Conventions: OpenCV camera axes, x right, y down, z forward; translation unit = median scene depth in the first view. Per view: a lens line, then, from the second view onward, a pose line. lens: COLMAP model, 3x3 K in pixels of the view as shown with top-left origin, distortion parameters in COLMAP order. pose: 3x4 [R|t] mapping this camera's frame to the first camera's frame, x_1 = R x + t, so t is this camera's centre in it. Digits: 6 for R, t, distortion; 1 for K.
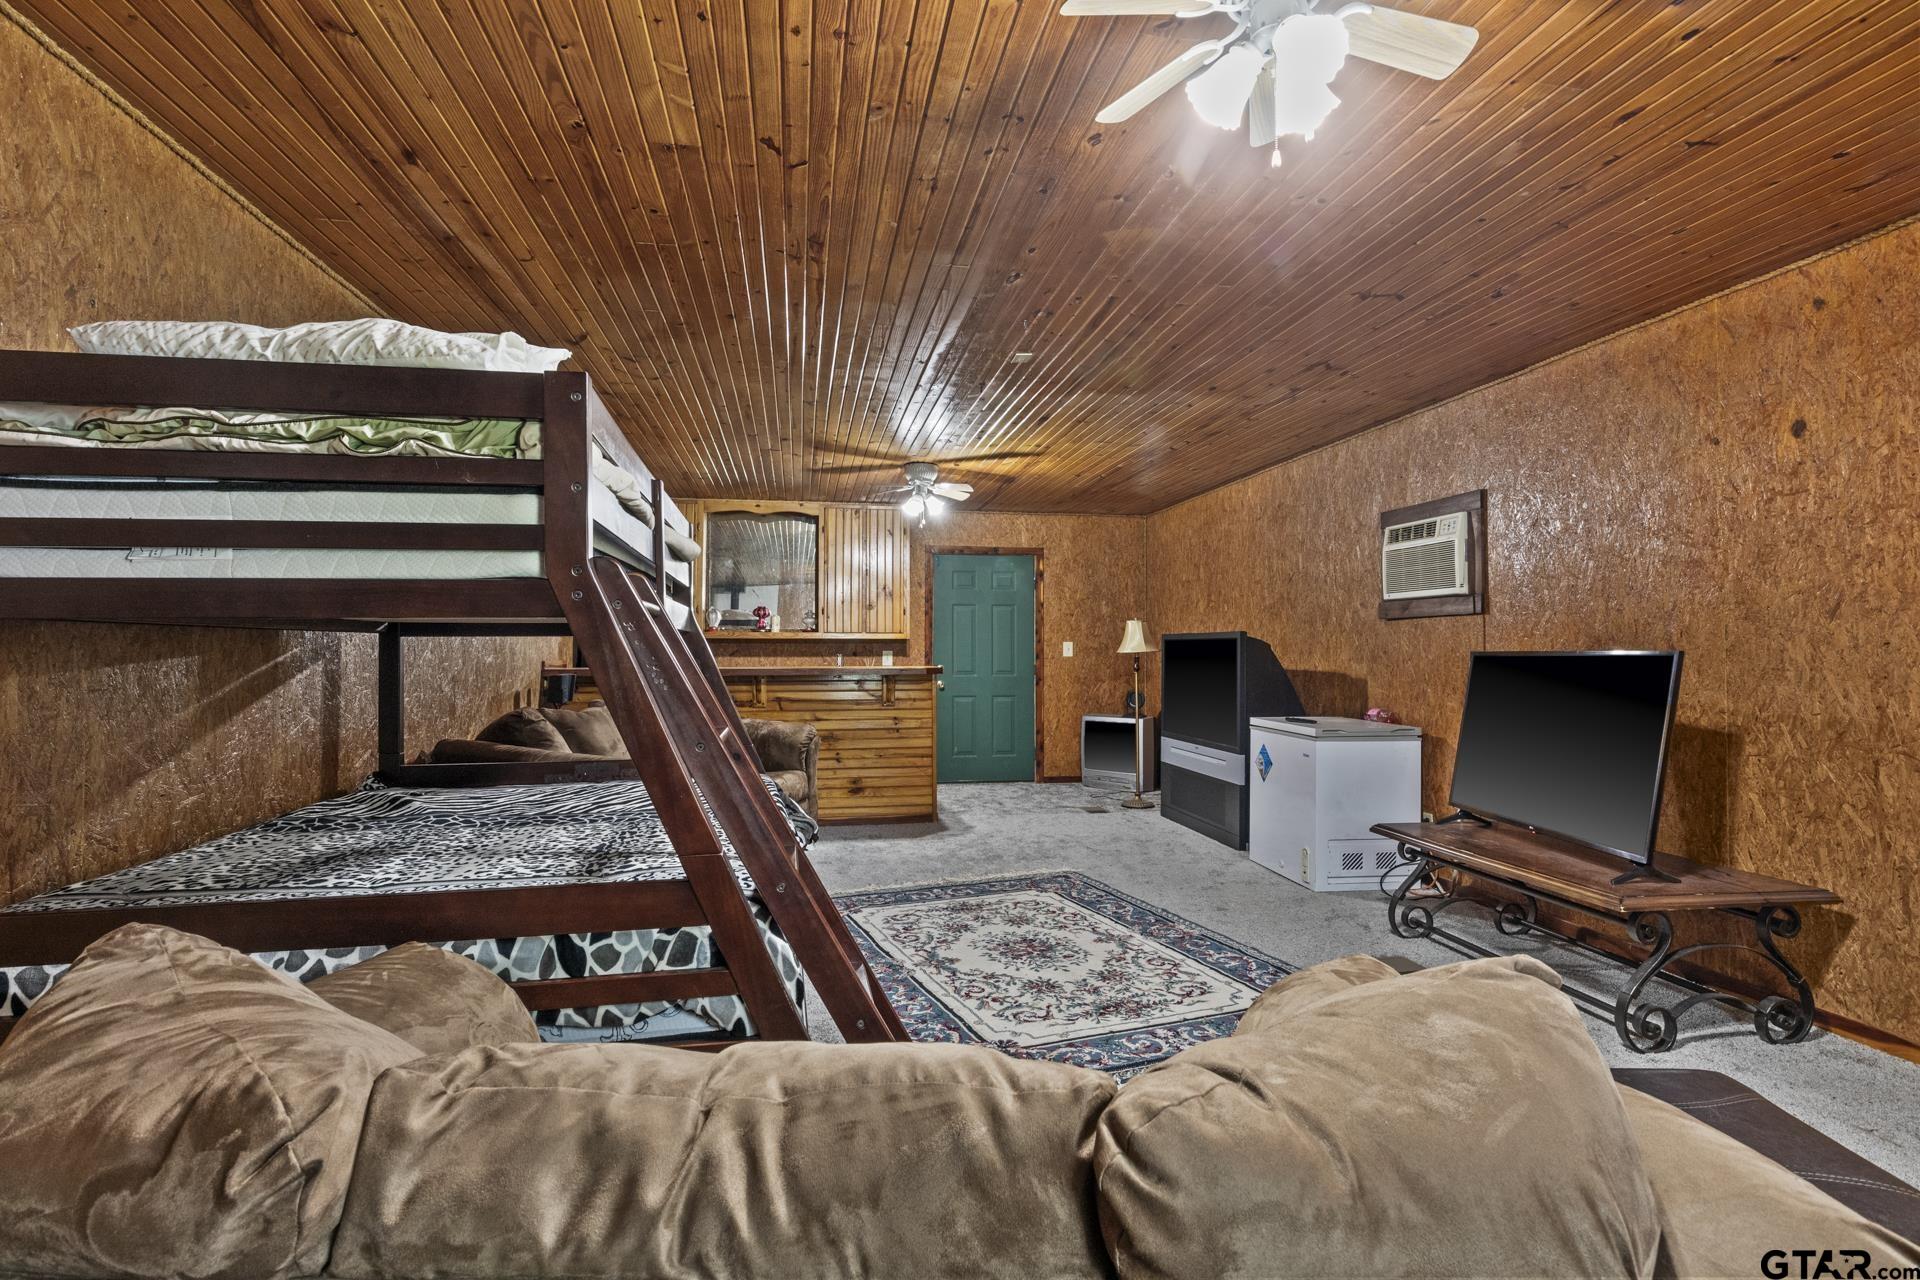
lens RADIAL K [[964.8, 0, 966.6], [0, 964.8, 642.1], [0, 0, 1]] dist [-0.006930, -0.002343]
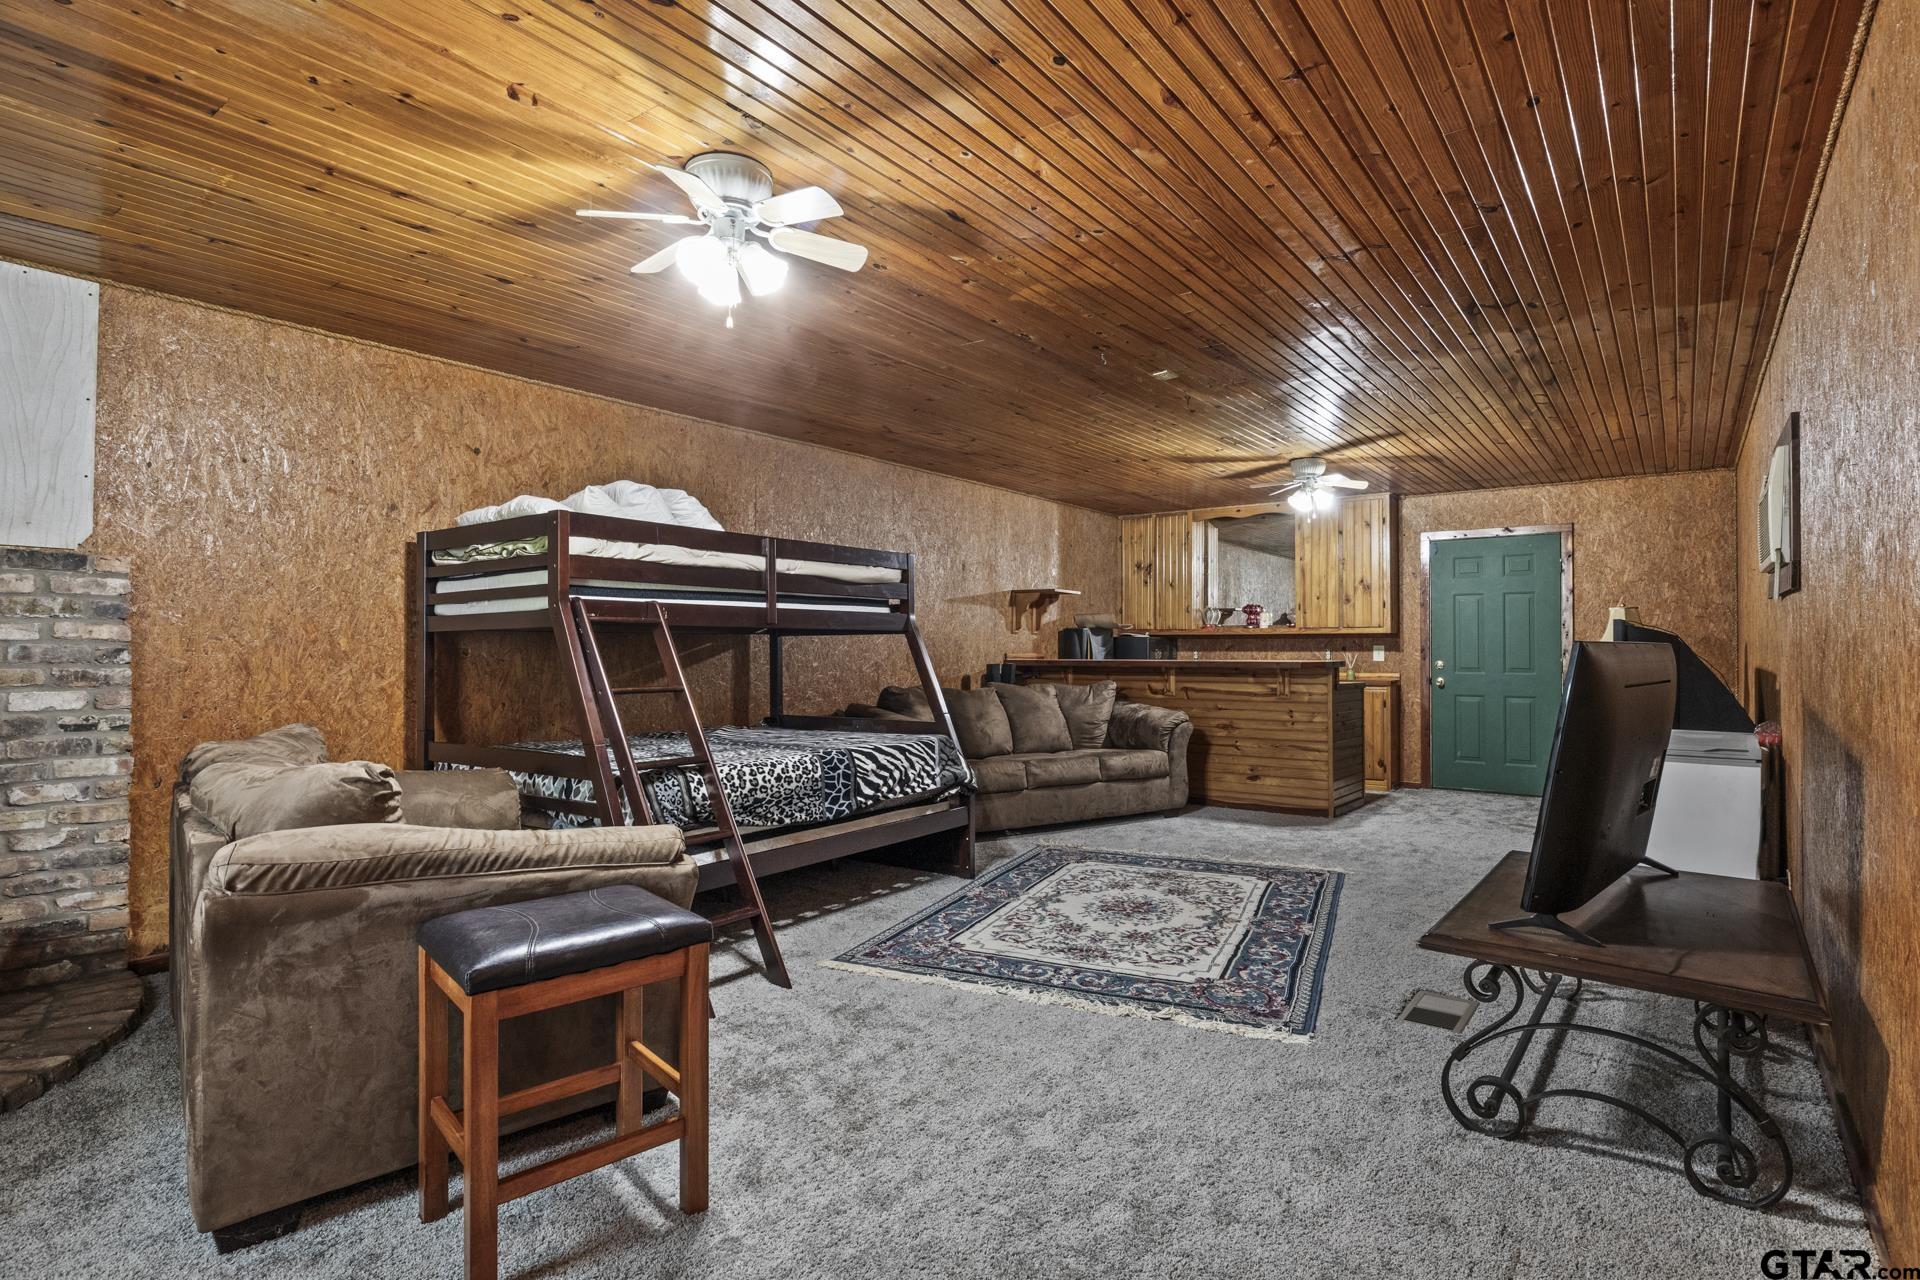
lens RADIAL K [[964.8, 0, 964.0], [0, 964.8, 643.2], [0, 0, 1]] dist [-0.006930, -0.002343]
pose [[0.684289, -0.002226, -0.729208, 0.773659], [0.005904, 0.999979, 0.002488, 0.004542], [0.729187, -0.006008, 0.684288, 0.091177]]
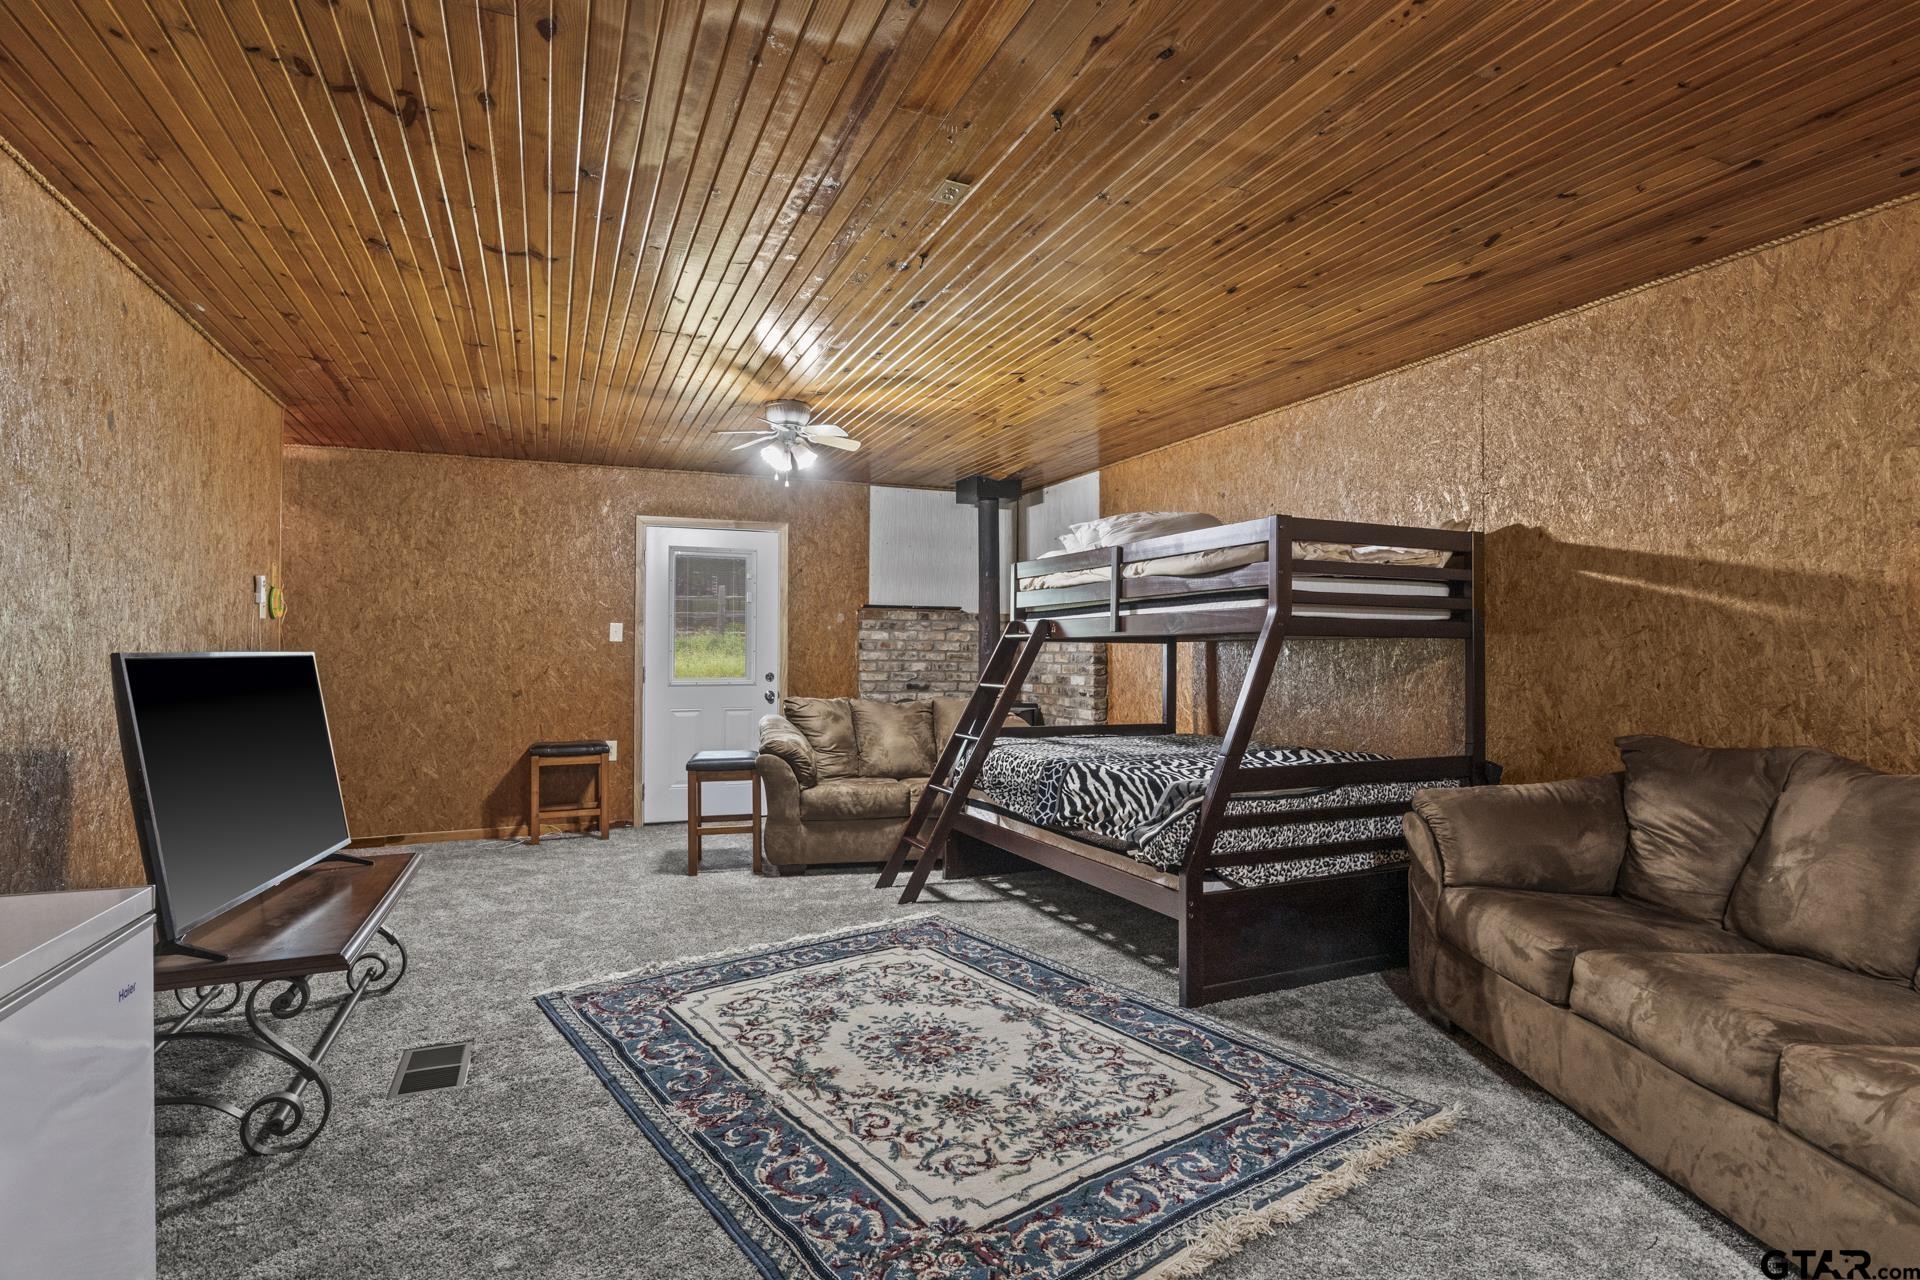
lens RADIAL K [[964.8, 0, 967.0], [0, 964.8, 641.4], [0, 0, 1]] dist [-0.006930, -0.002343]
pose [[-0.972021, 0.000154, -0.234895, 0.216493], [0.005217, 0.999767, -0.020933, 0.017773], [0.234837, -0.021573, -0.971795, 1.795757]]
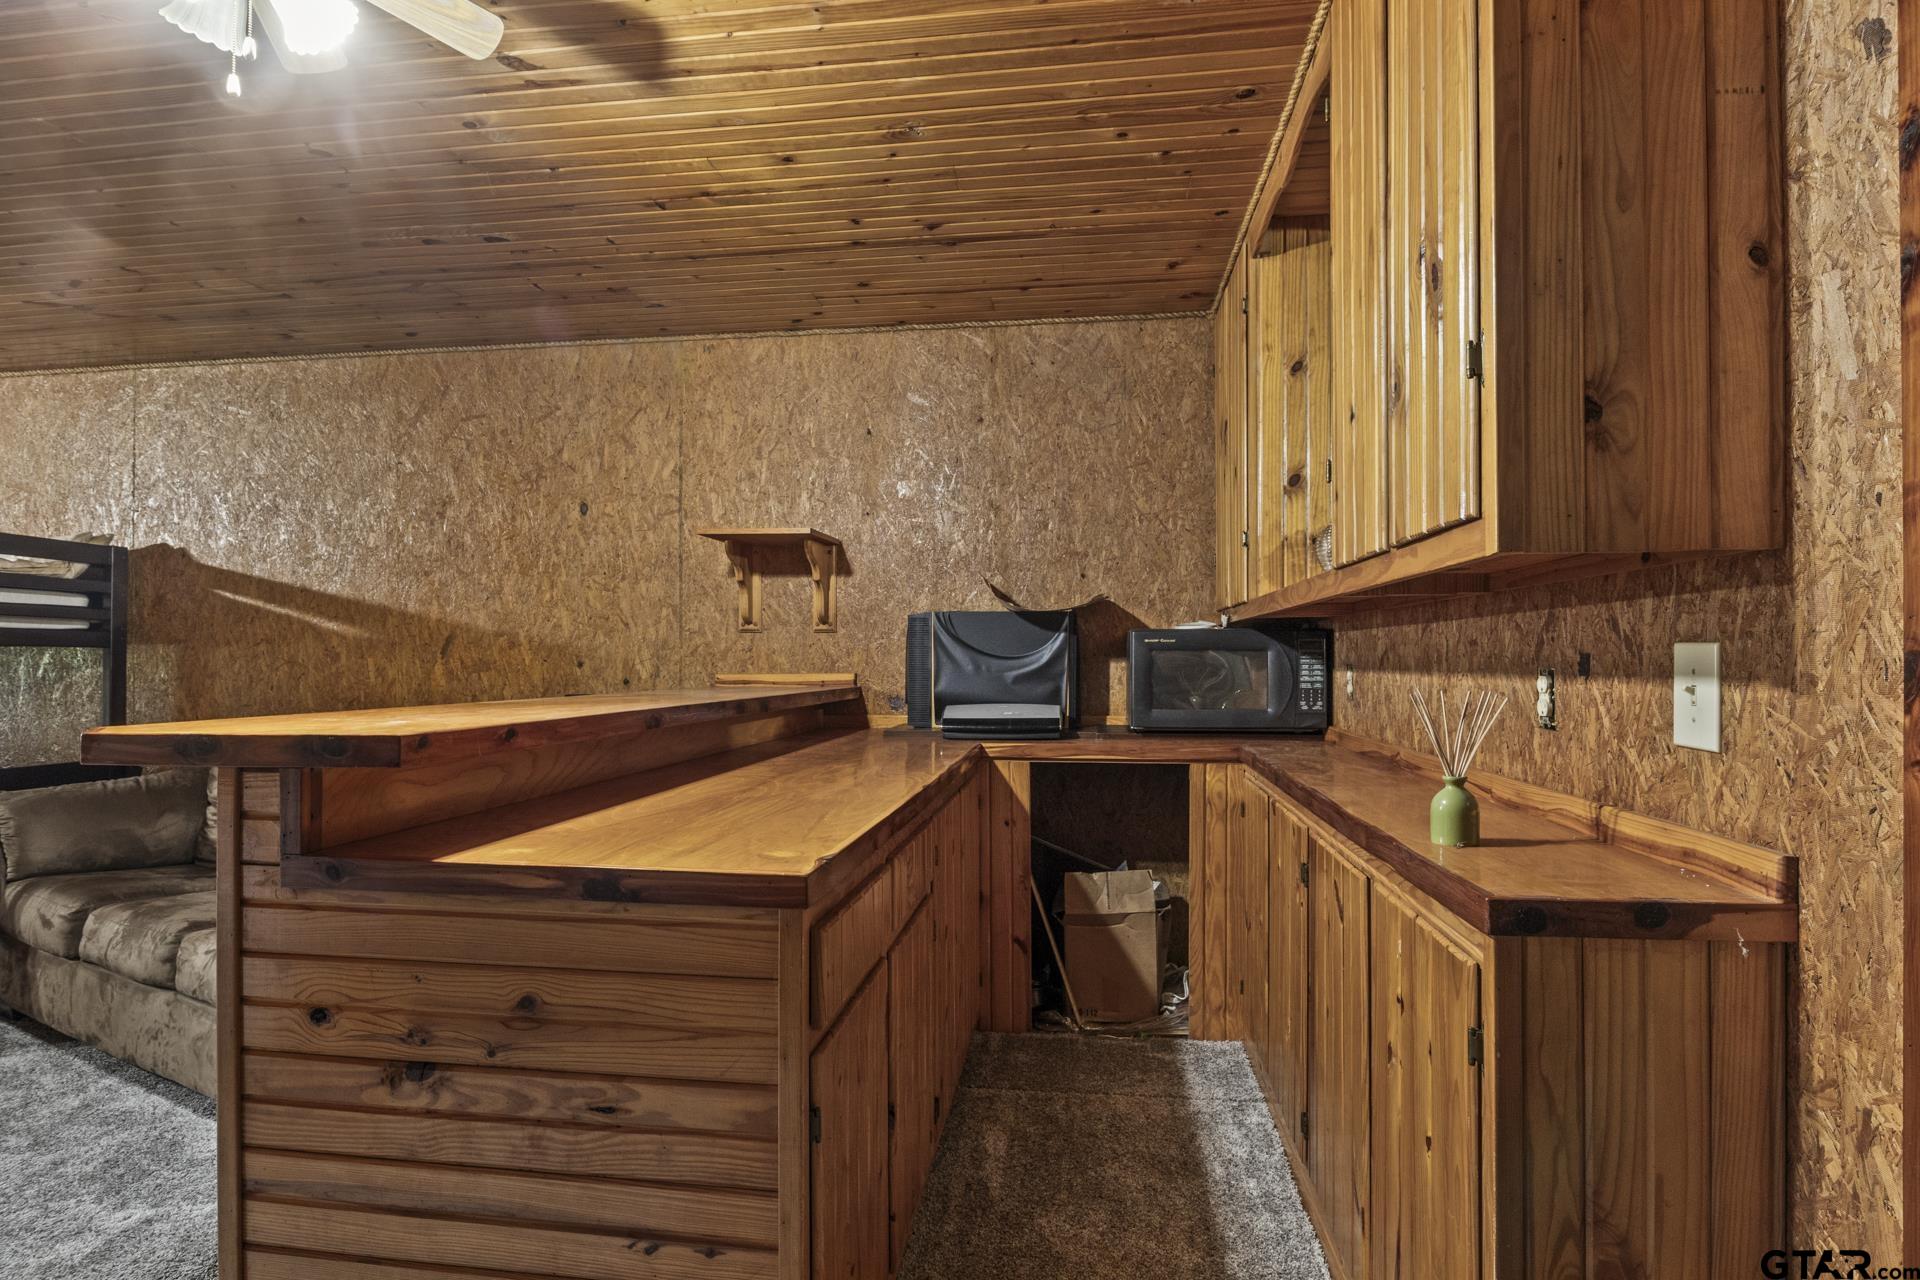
lens RADIAL K [[964.8, 0, 967.9], [0, 964.8, 655.2], [0, 0, 1]] dist [-0.006930, -0.002343]
pose [[-0.293373, -0.003030, -0.955993, 0.184985], [0.012037, 0.999904, -0.006863, 0.026731], [0.955922, -0.013520, -0.293308, 2.367064]]
